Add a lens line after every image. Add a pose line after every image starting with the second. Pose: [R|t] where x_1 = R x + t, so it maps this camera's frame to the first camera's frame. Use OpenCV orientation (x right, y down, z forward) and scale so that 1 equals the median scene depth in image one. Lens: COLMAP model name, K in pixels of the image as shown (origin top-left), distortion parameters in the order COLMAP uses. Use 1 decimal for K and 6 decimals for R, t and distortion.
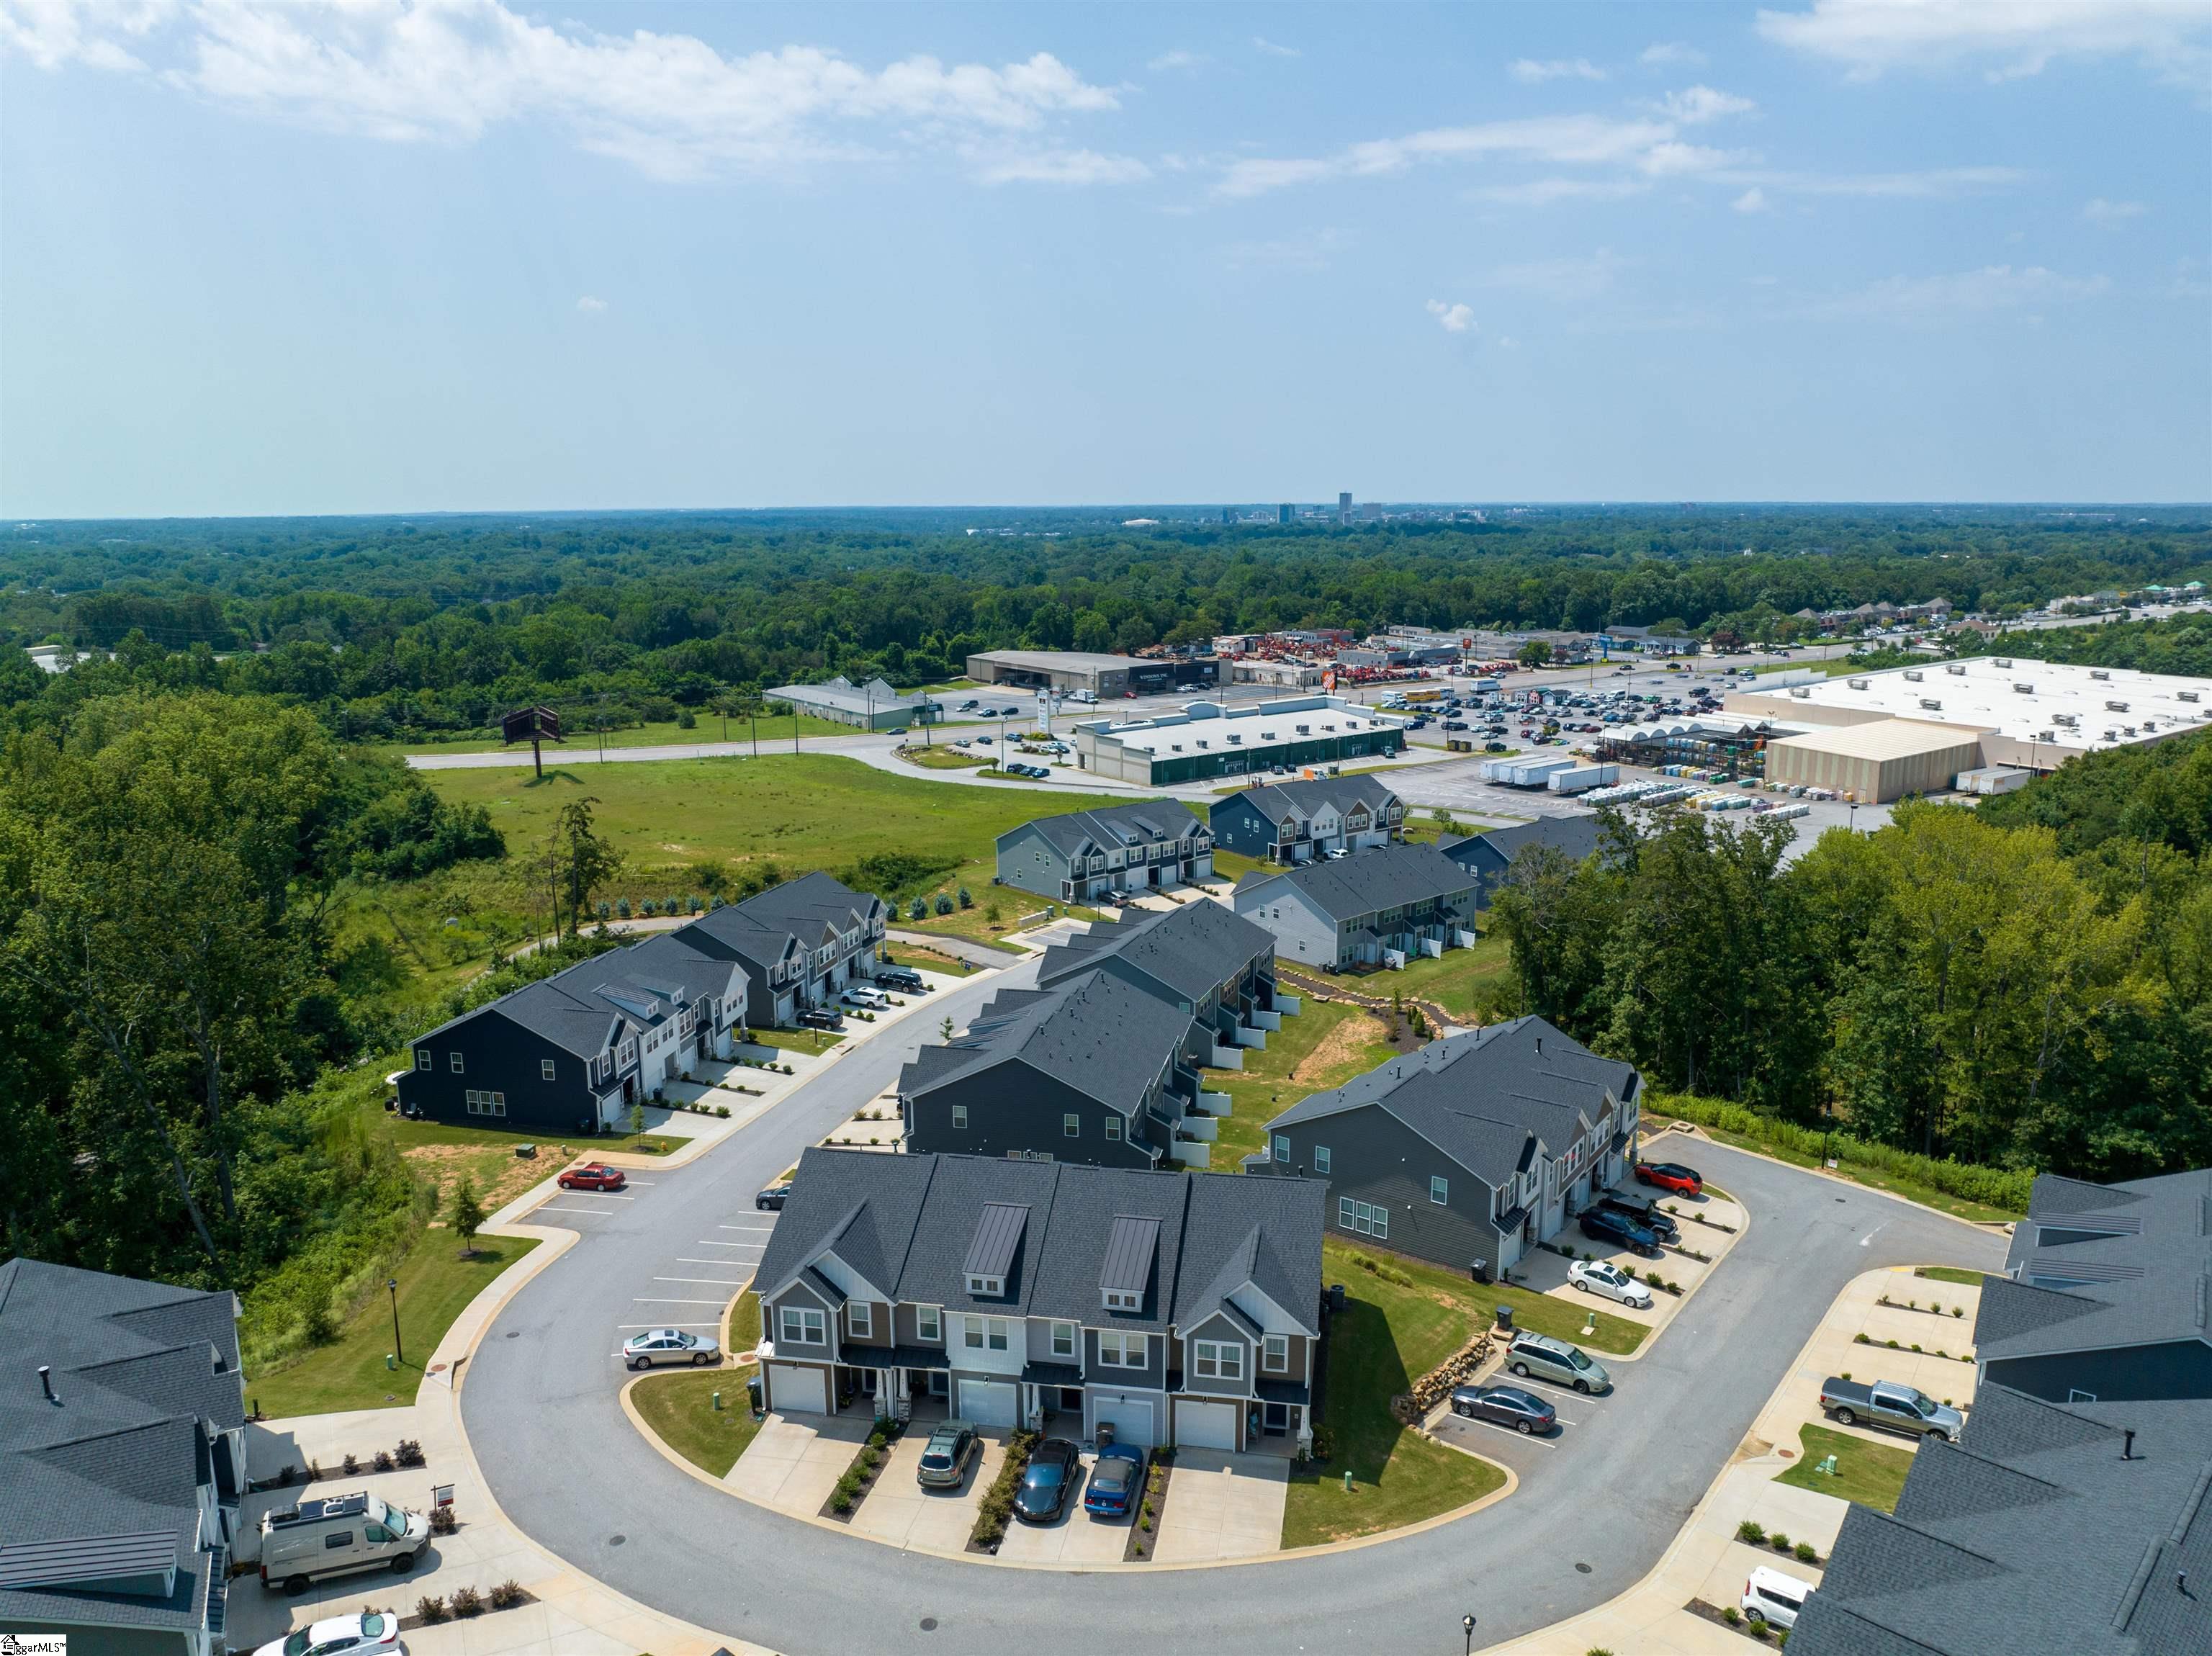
lens RADIAL K [[1525.6, 0, 1060.2], [0, 1525.6, 822.6], [0, 0, 1]] dist [-0.002044, -0.057315]
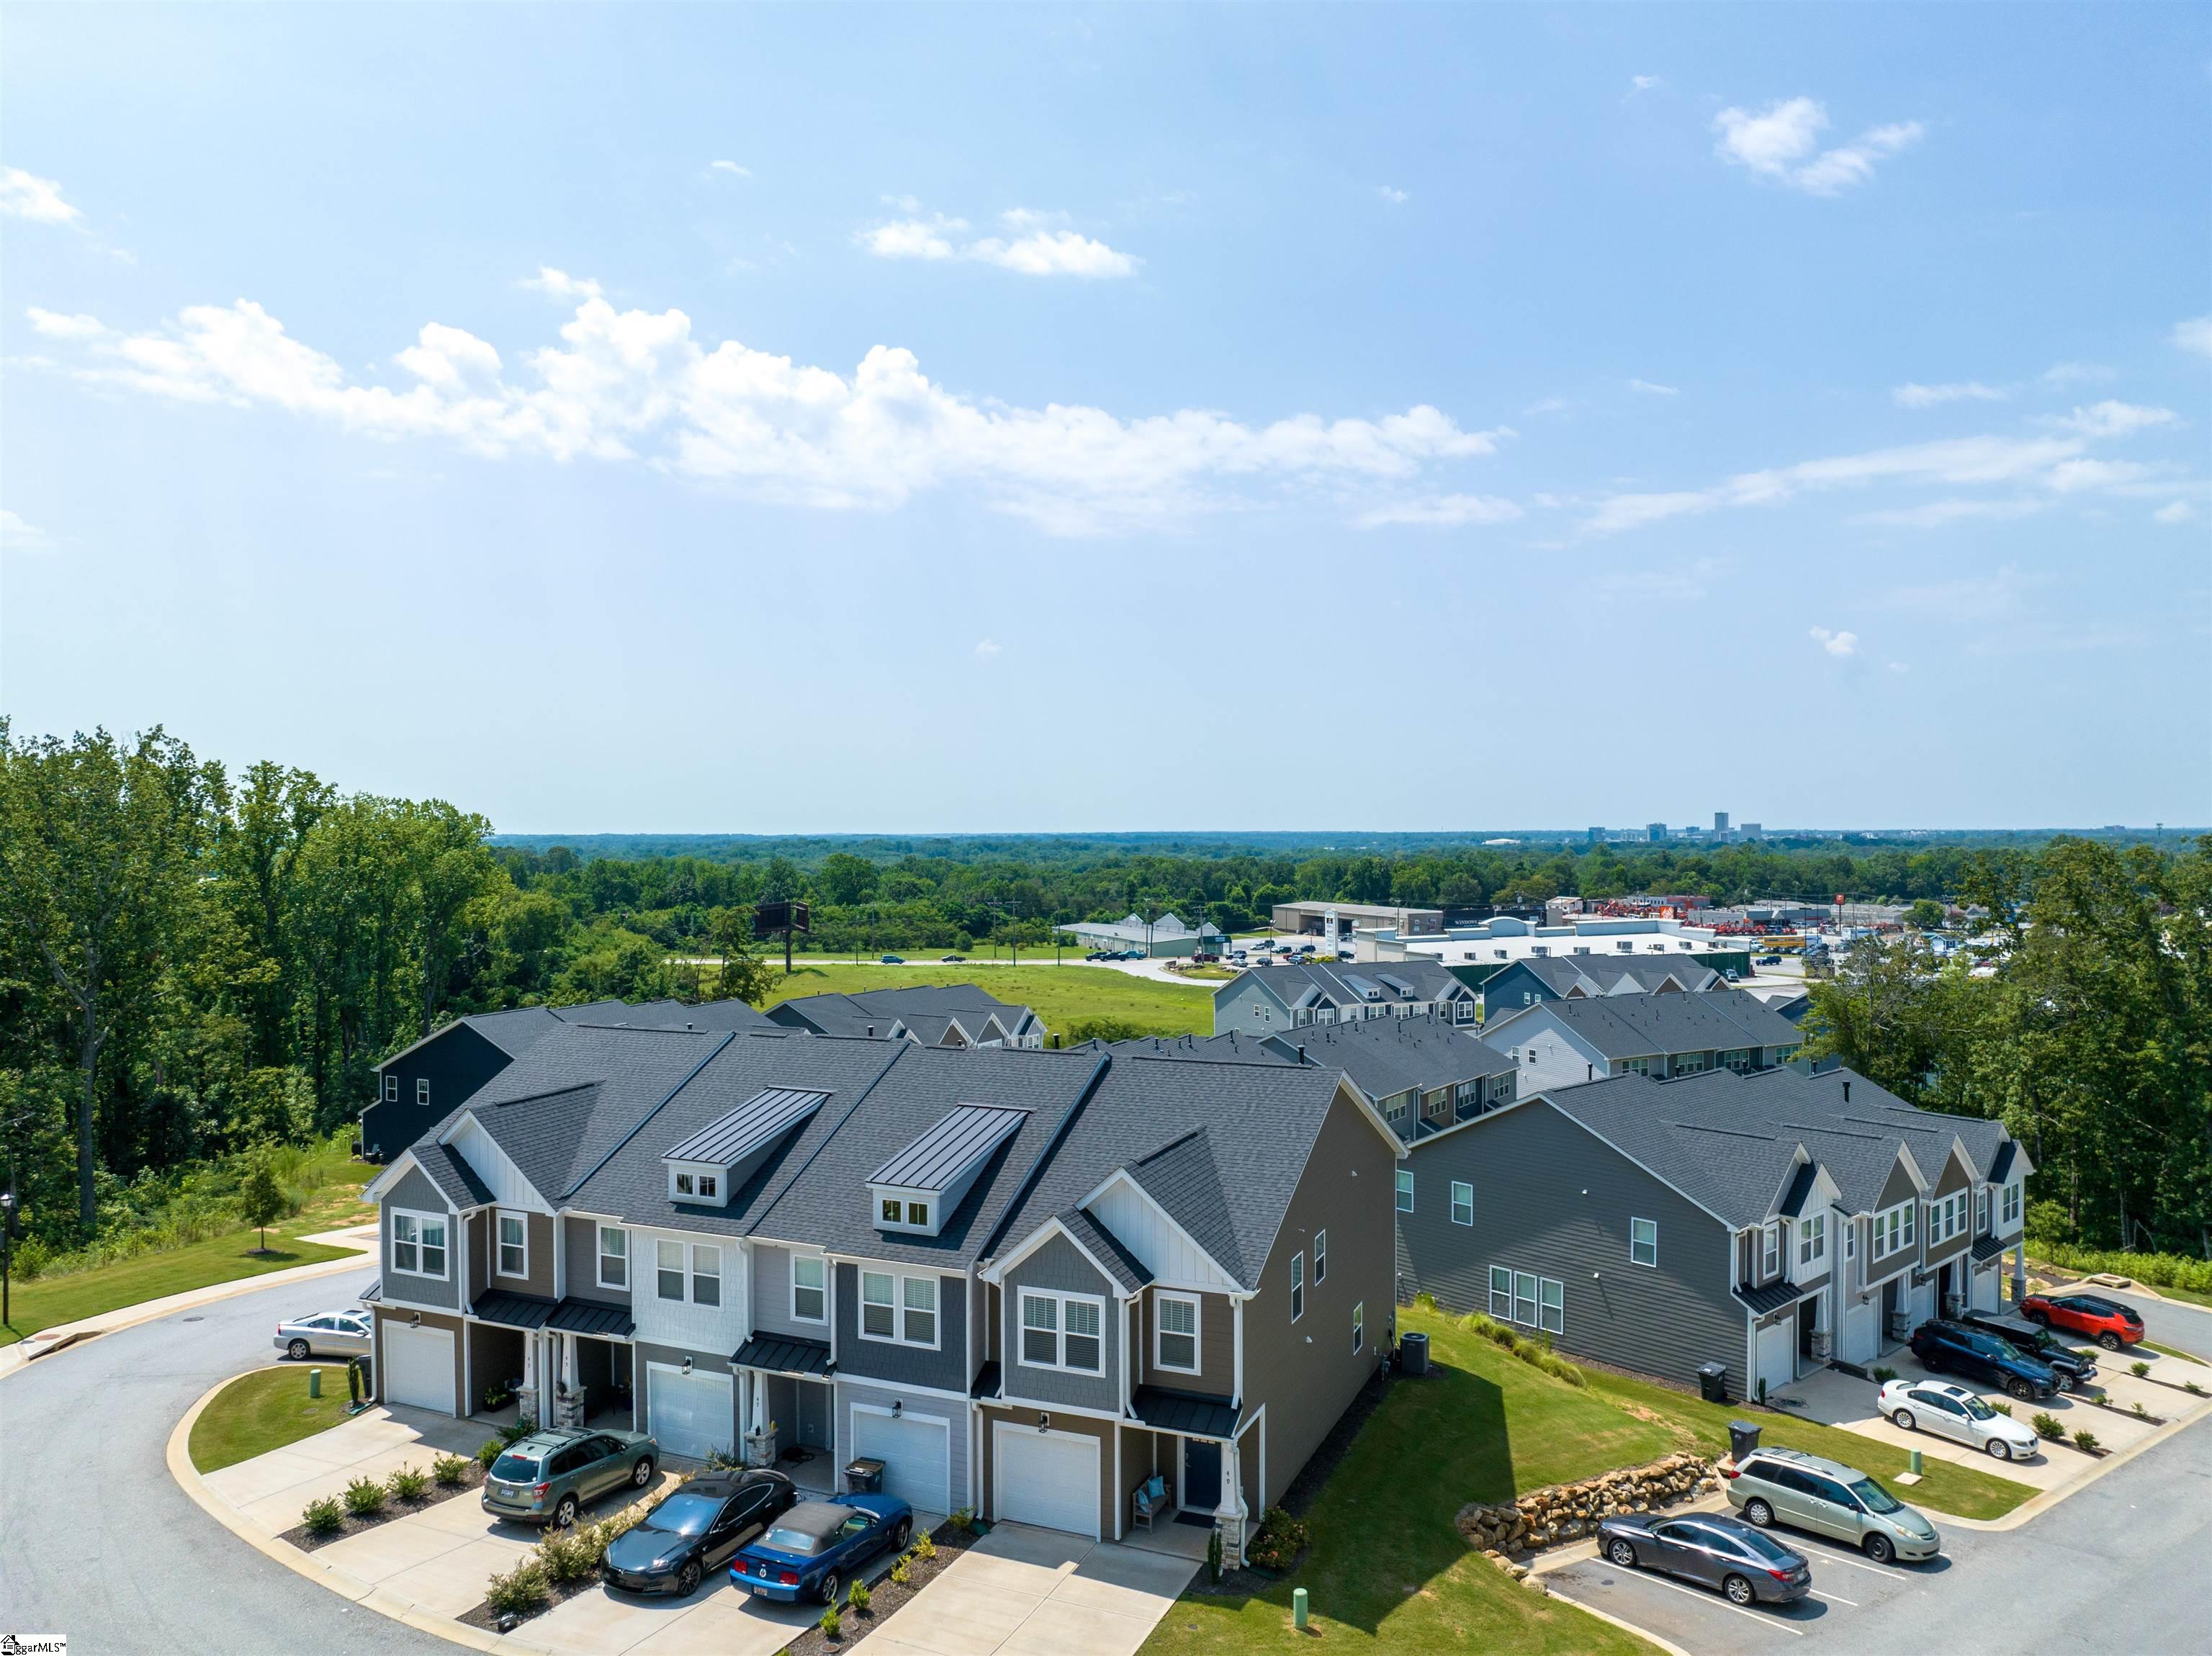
lens RADIAL K [[1547.5, 0, 1112.4], [0, 1547.5, 867.1], [0, 0, 1]] dist [-0.035927, -0.001110]
pose [[0.979854, 0.031860, -0.197160, 0.167950], [-0.066831, 0.982589, -0.173359, 0.227887], [0.188204, 0.183043, 0.964922, 0.384663]]
